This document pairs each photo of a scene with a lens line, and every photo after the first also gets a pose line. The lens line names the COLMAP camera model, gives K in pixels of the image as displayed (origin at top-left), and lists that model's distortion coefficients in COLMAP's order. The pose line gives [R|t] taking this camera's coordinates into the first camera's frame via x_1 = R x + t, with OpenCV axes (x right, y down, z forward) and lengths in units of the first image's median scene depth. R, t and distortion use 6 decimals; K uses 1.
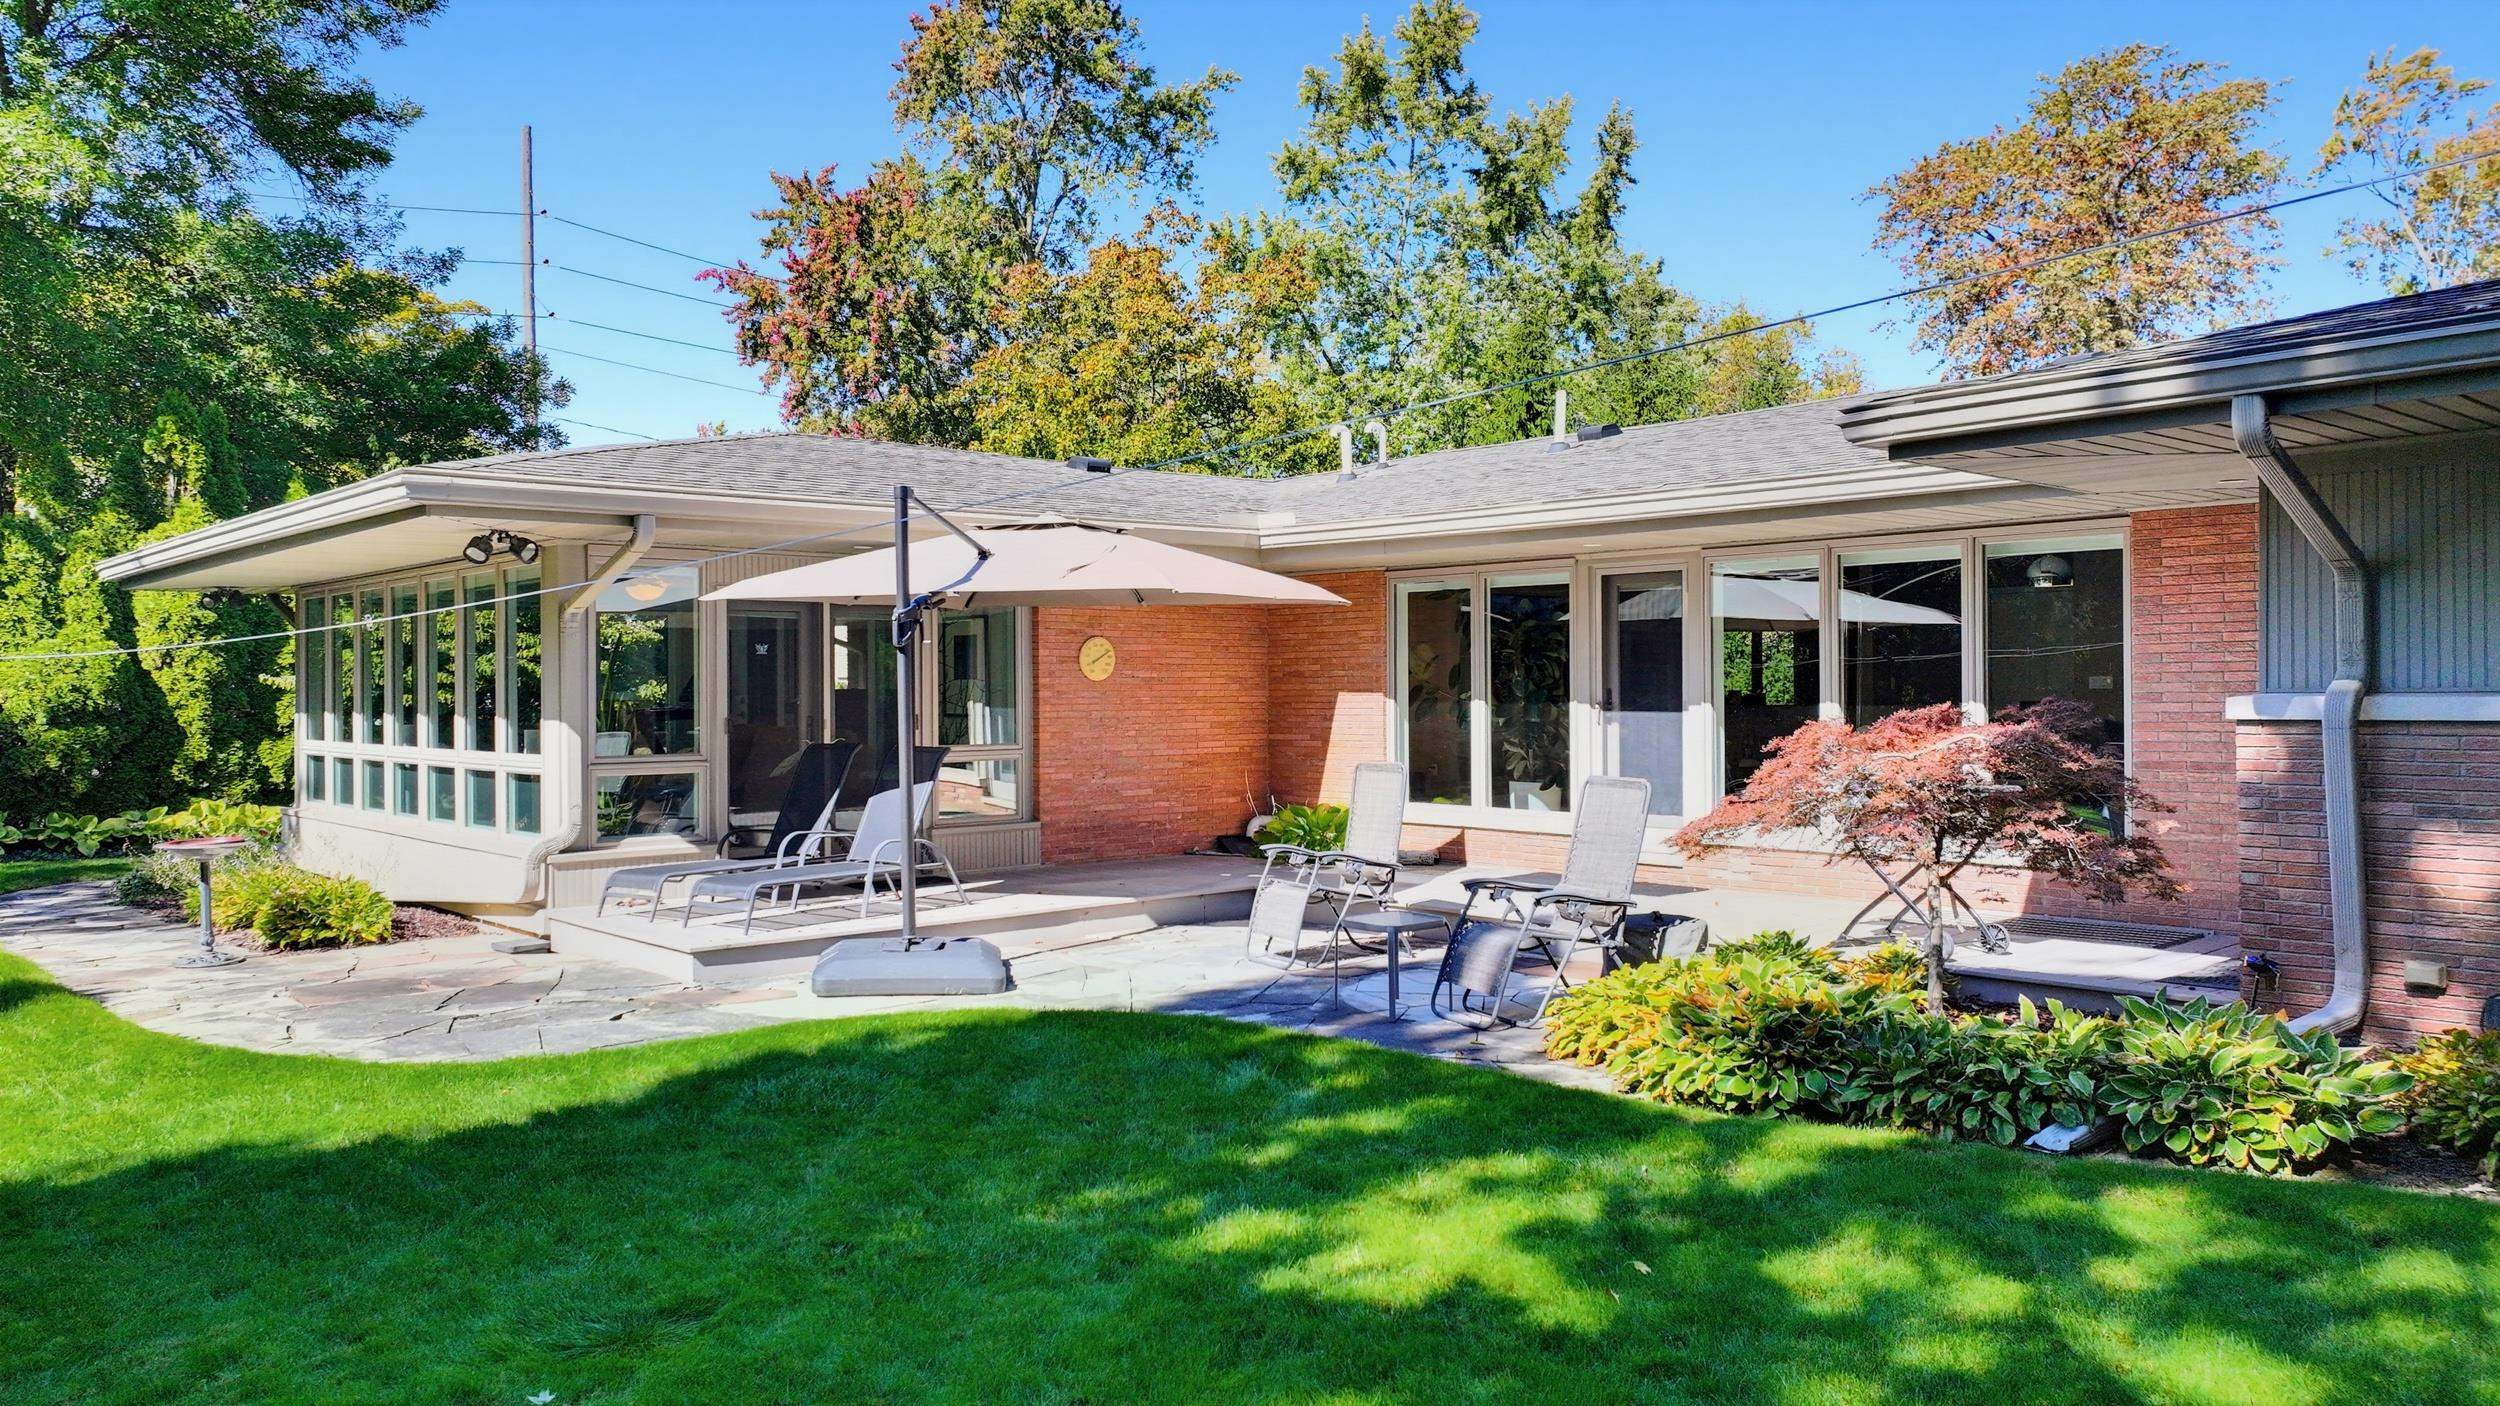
lens RADIAL K [[1752.8, 0, 1230.6], [0, 1752.8, 689.0], [0, 0, 1]] dist [-0.007301, 0.023434]
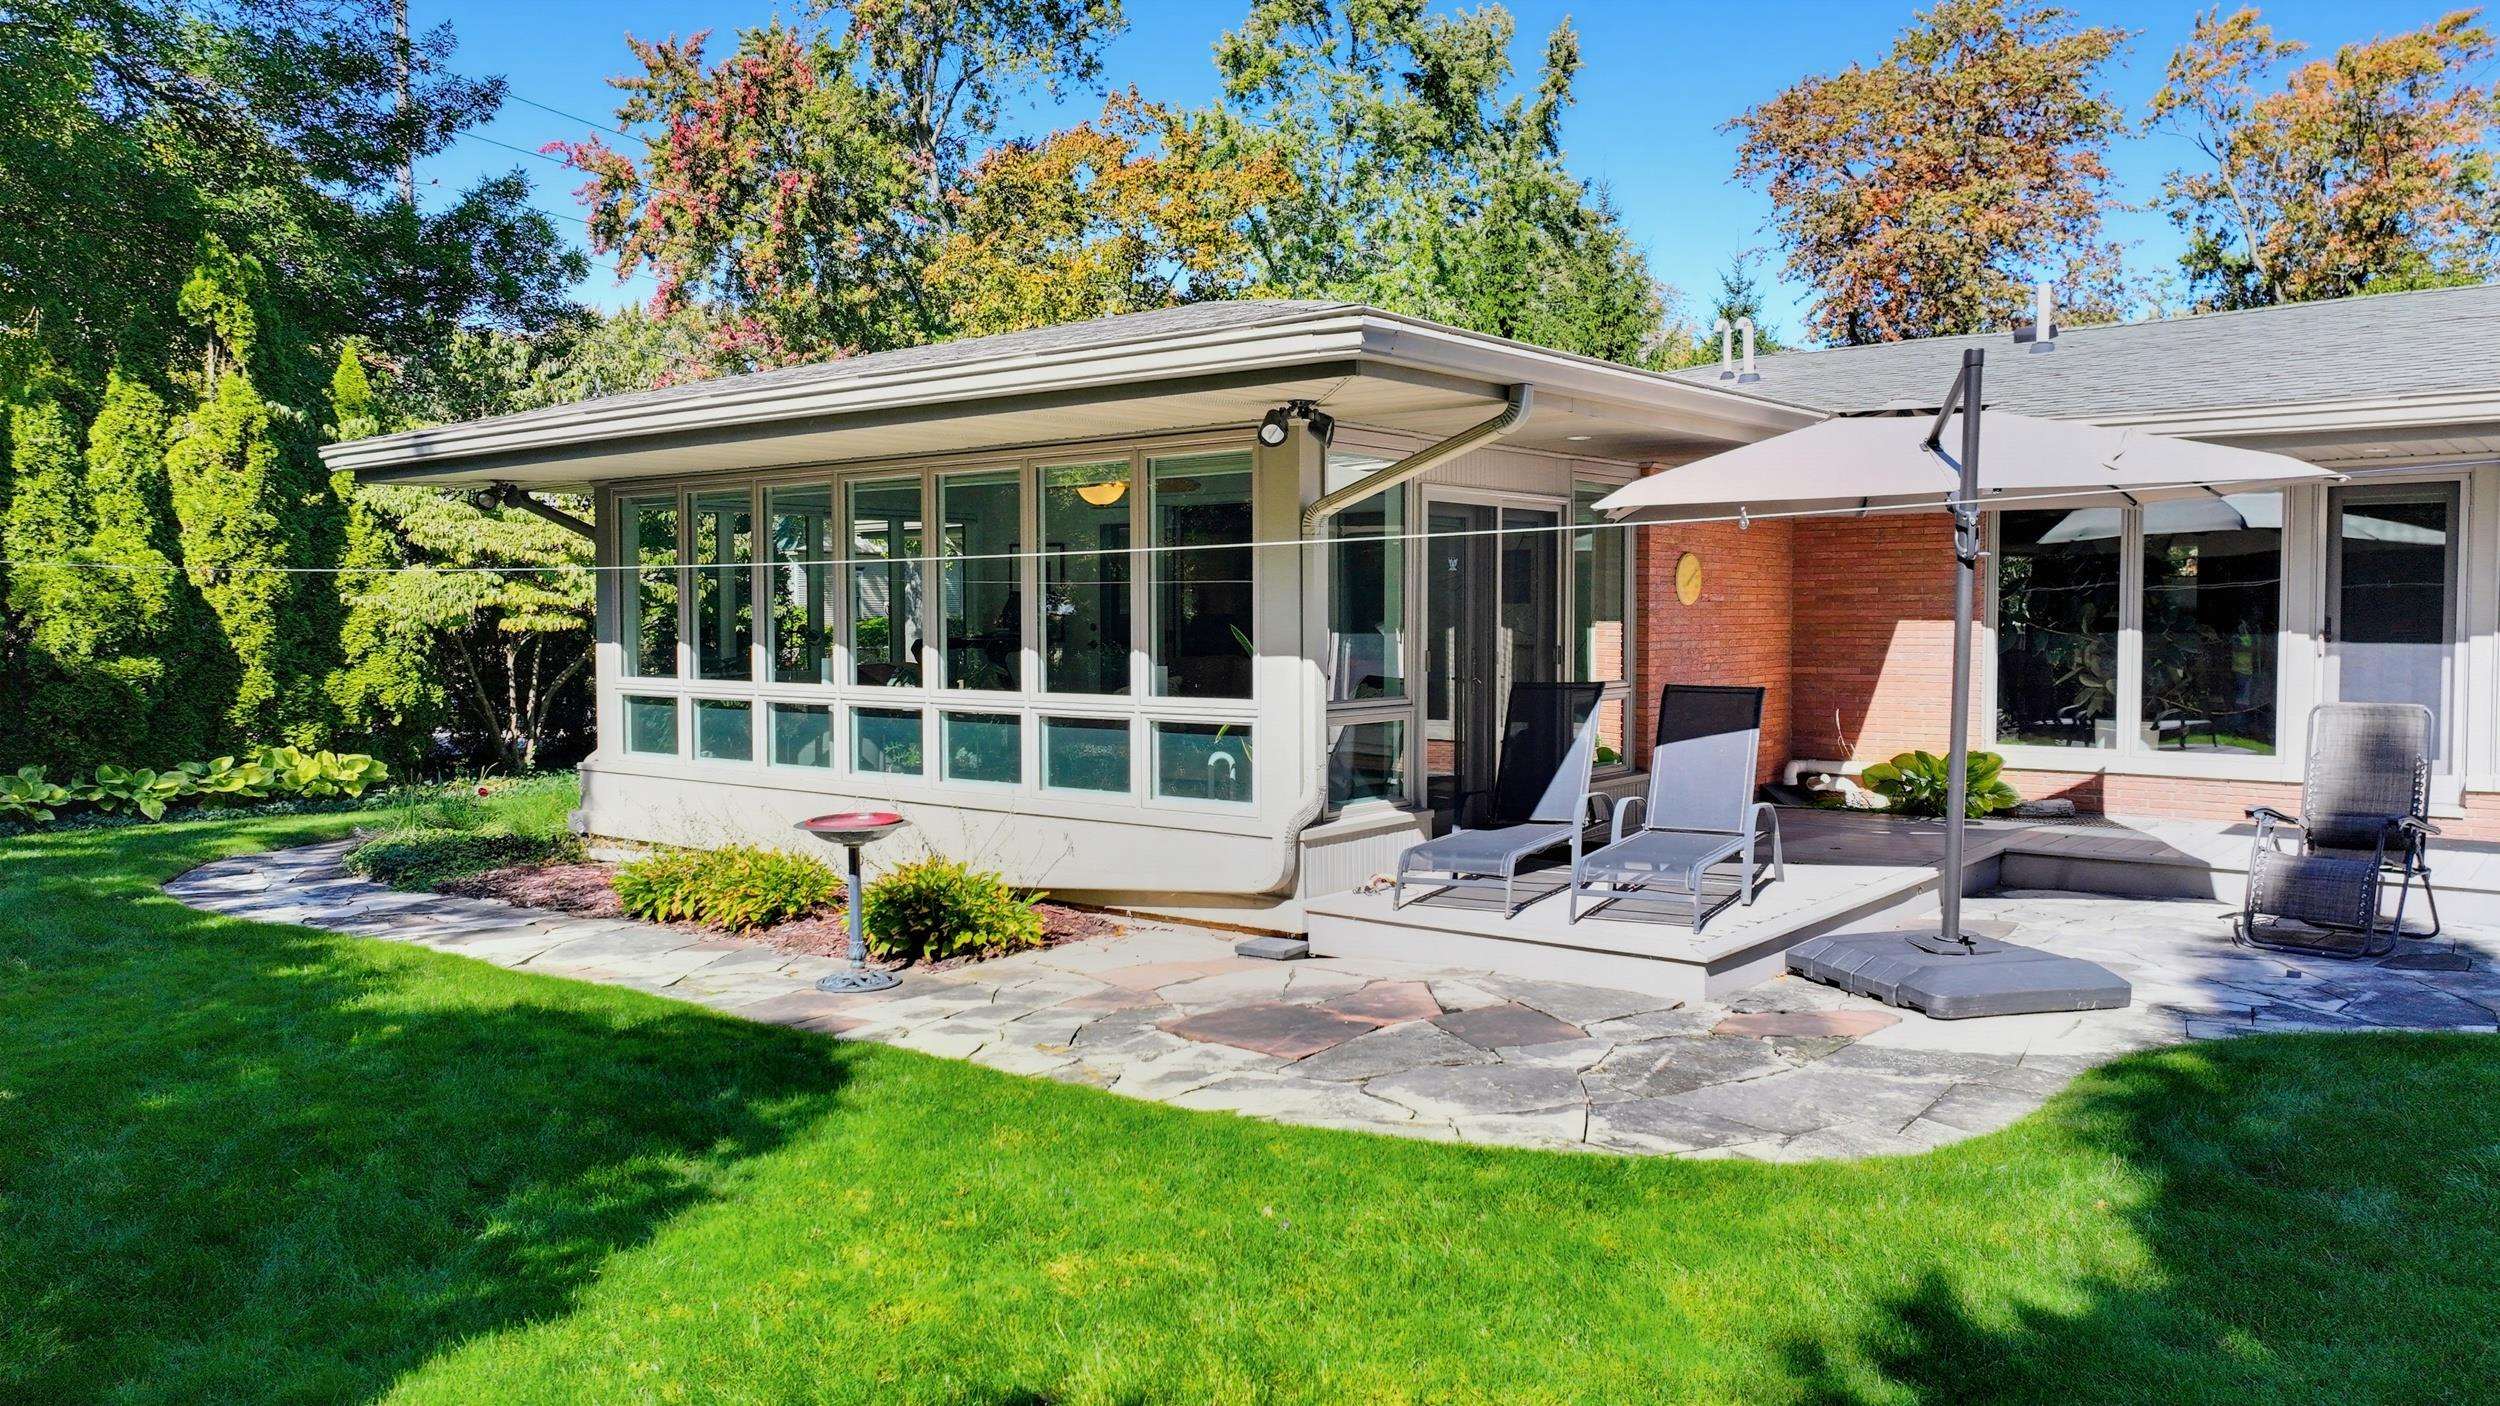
lens RADIAL K [[1752.8, 0, 1268.9], [0, 1752.8, 705.6], [0, 0, 1]] dist [-0.007301, 0.023434]
pose [[0.985789, -0.005993, 0.167883, -0.263571], [-0.002827, 0.998630, 0.052249, 0.000016], [-0.167967, -0.051981, 0.984421, 0.121769]]
